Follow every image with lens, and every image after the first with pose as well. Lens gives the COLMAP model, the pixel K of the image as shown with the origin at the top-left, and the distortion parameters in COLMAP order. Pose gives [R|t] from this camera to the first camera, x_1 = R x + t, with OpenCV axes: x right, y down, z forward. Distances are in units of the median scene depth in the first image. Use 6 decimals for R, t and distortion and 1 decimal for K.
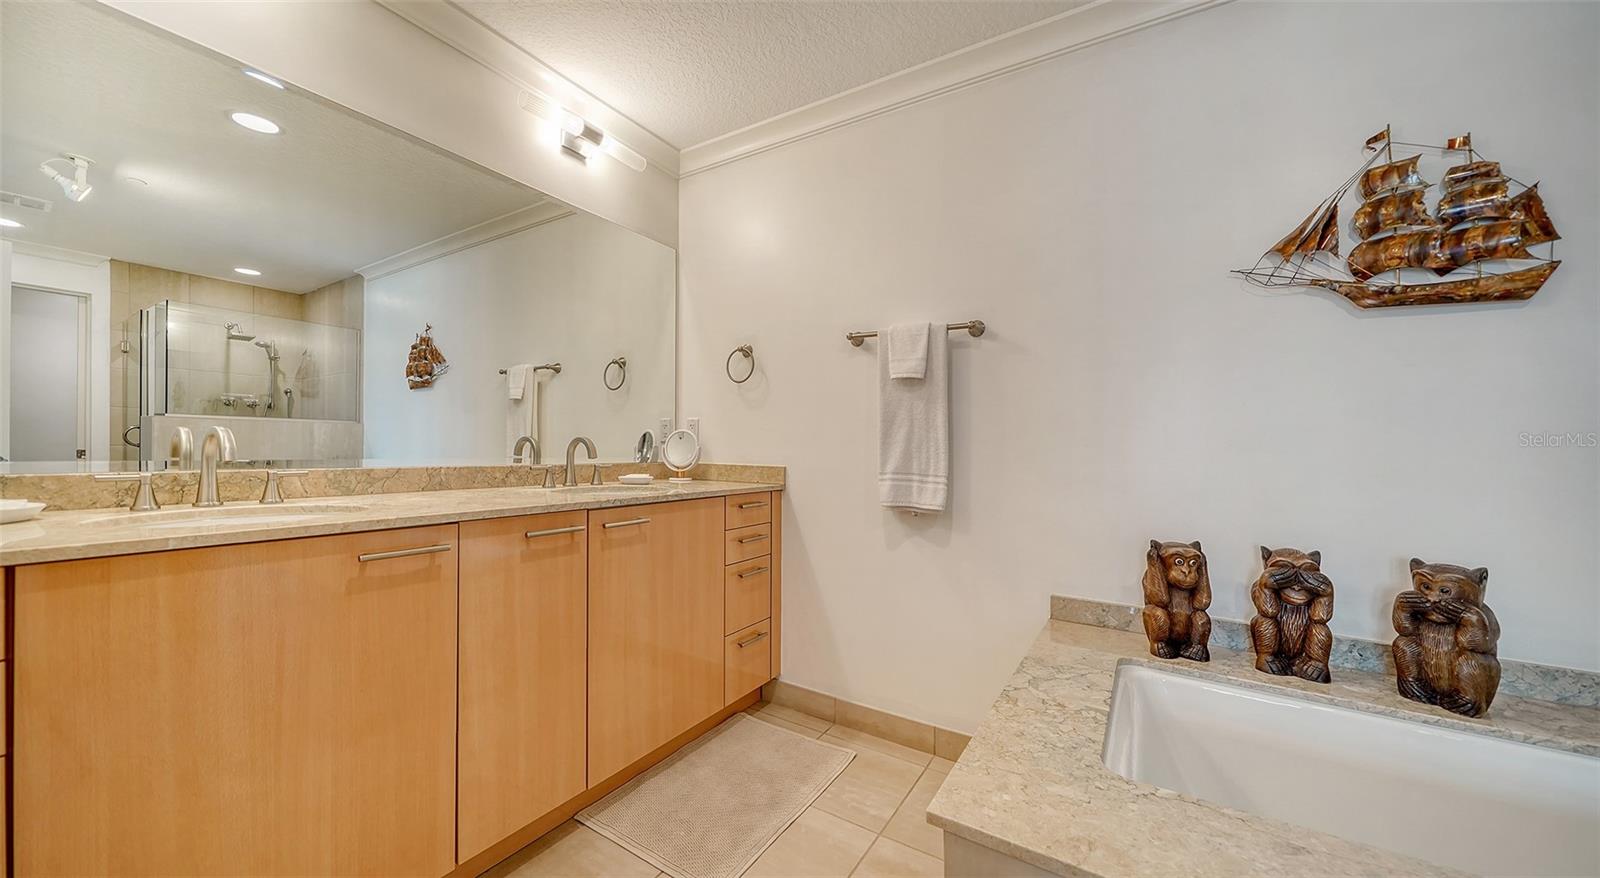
lens RADIAL K [[566.7, 0, 793.8], [0, 566.7, 443.9], [0, 0, 1]] dist [-0.009165, -0.000045]
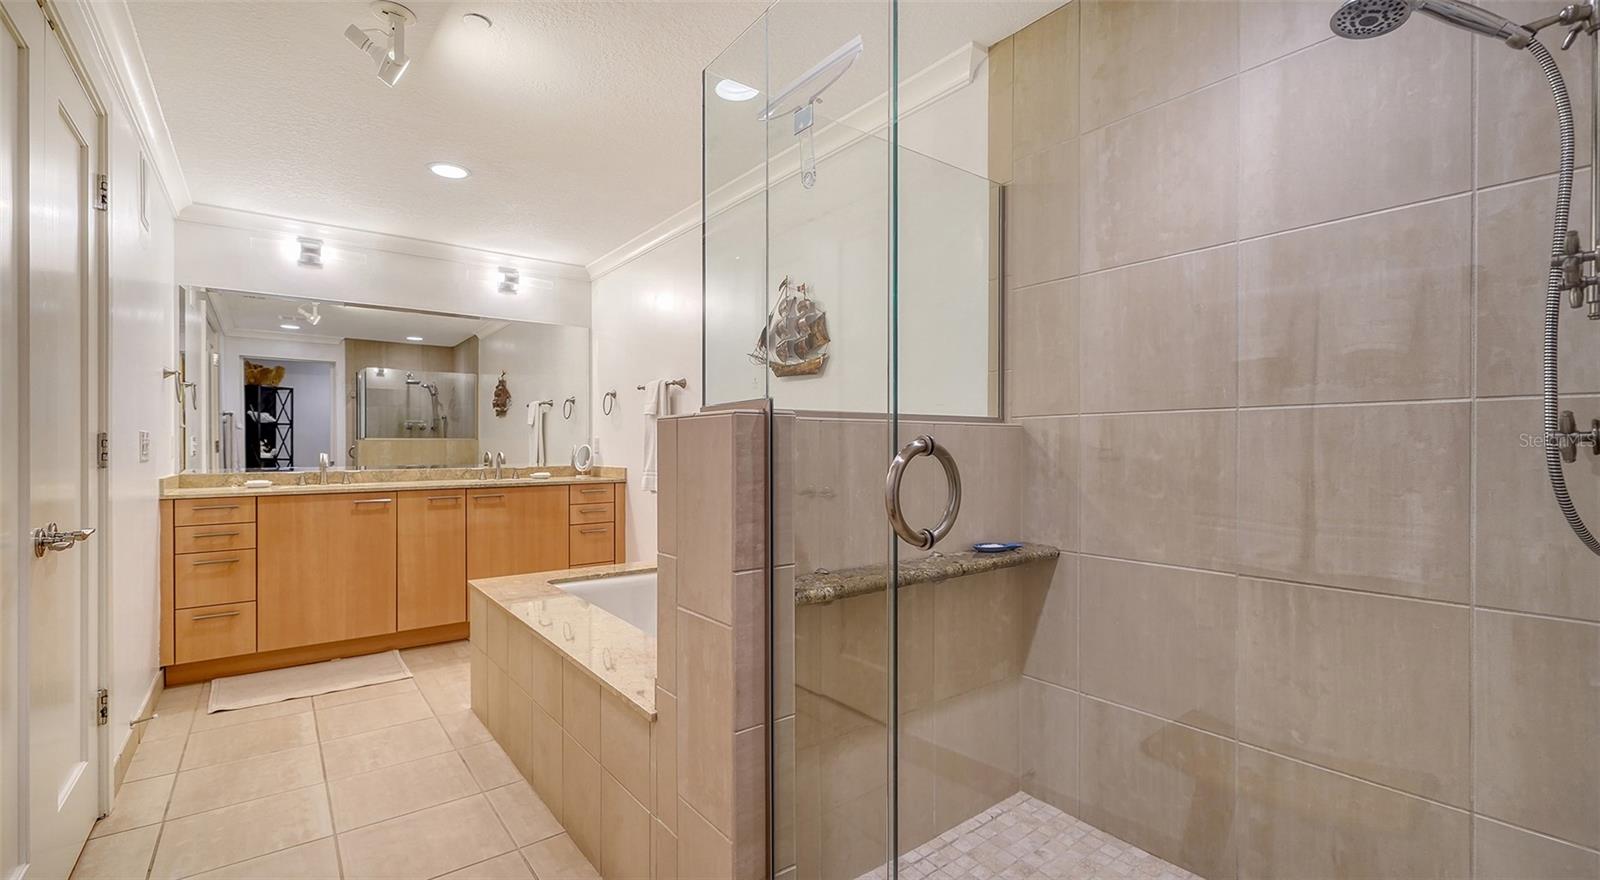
lens RADIAL K [[668.9, 0, 800.0], [0, 668.9, 440.0], [0, 0, 1]] dist [-0.000927, 0.000119]
pose [[0.941960, -0.021810, -0.335016, 0.943053], [0.020718, 0.999762, -0.006833, -0.012501], [0.335086, -0.000504, 0.942188, -0.531219]]
